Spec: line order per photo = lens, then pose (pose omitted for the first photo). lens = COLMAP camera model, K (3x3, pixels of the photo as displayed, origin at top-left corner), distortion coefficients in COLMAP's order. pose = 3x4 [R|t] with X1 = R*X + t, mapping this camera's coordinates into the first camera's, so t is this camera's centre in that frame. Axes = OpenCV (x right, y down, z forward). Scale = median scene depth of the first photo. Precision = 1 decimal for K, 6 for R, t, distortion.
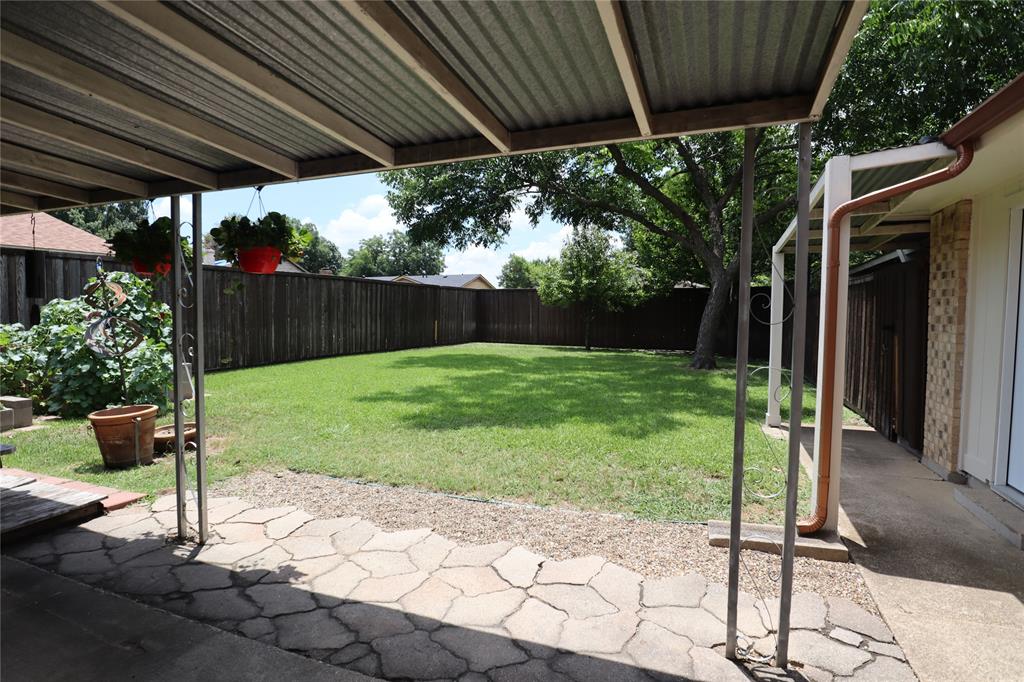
lens RADIAL K [[509.3, 0, 512.0], [0, 509.3, 341.0], [0, 0, 1]] dist [-0.032981, 0.000049]
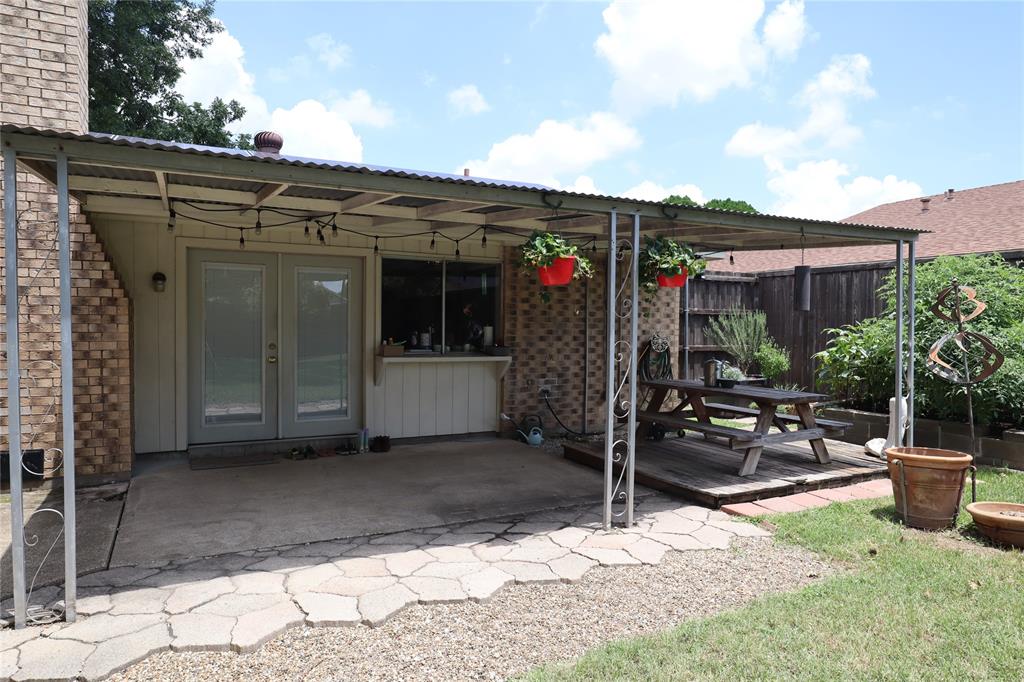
lens RADIAL K [[652.3, 0, 512.0], [0, 652.3, 341.0], [0, 0, 1]] dist [0.000926, 0.000192]
pose [[-0.656609, 0.010685, -0.754155, 0.342953], [-0.054546, 0.996609, 0.061611, -0.050737], [0.752256, 0.081590, -0.653800, 1.028079]]
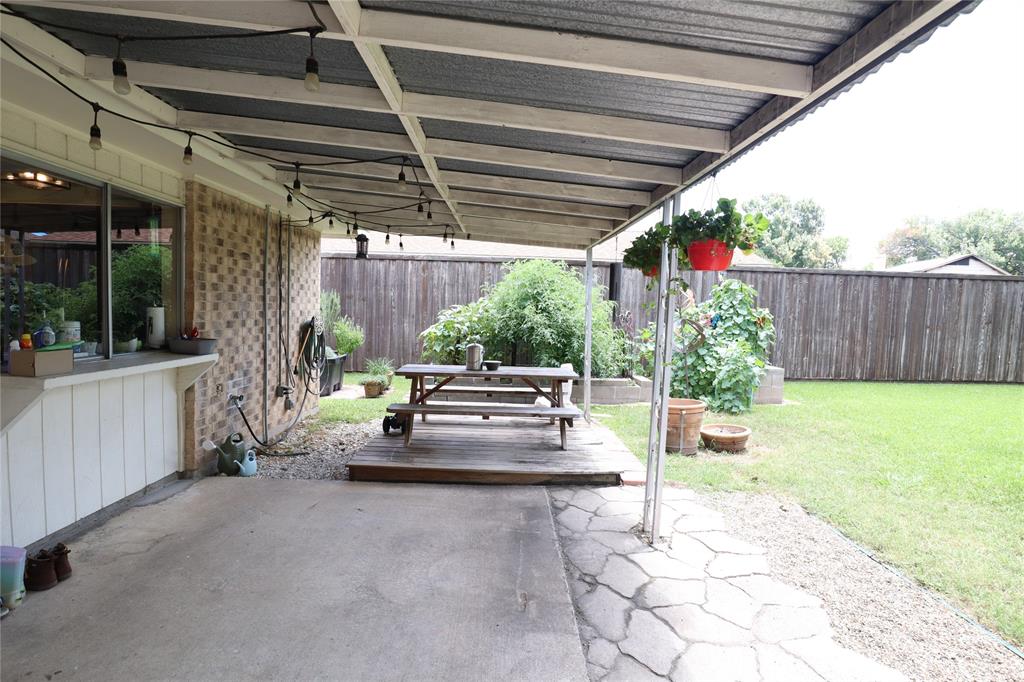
lens RADIAL K [[509.3, 0, 512.0], [0, 509.3, 341.0], [0, 0, 1]] dist [-0.032981, 0.000049]
pose [[0.398571, 0.069610, -0.914492, 0.099953], [-0.082096, 0.995821, 0.040020, -0.011042], [0.913456, 0.059126, 0.402620, 0.187090]]
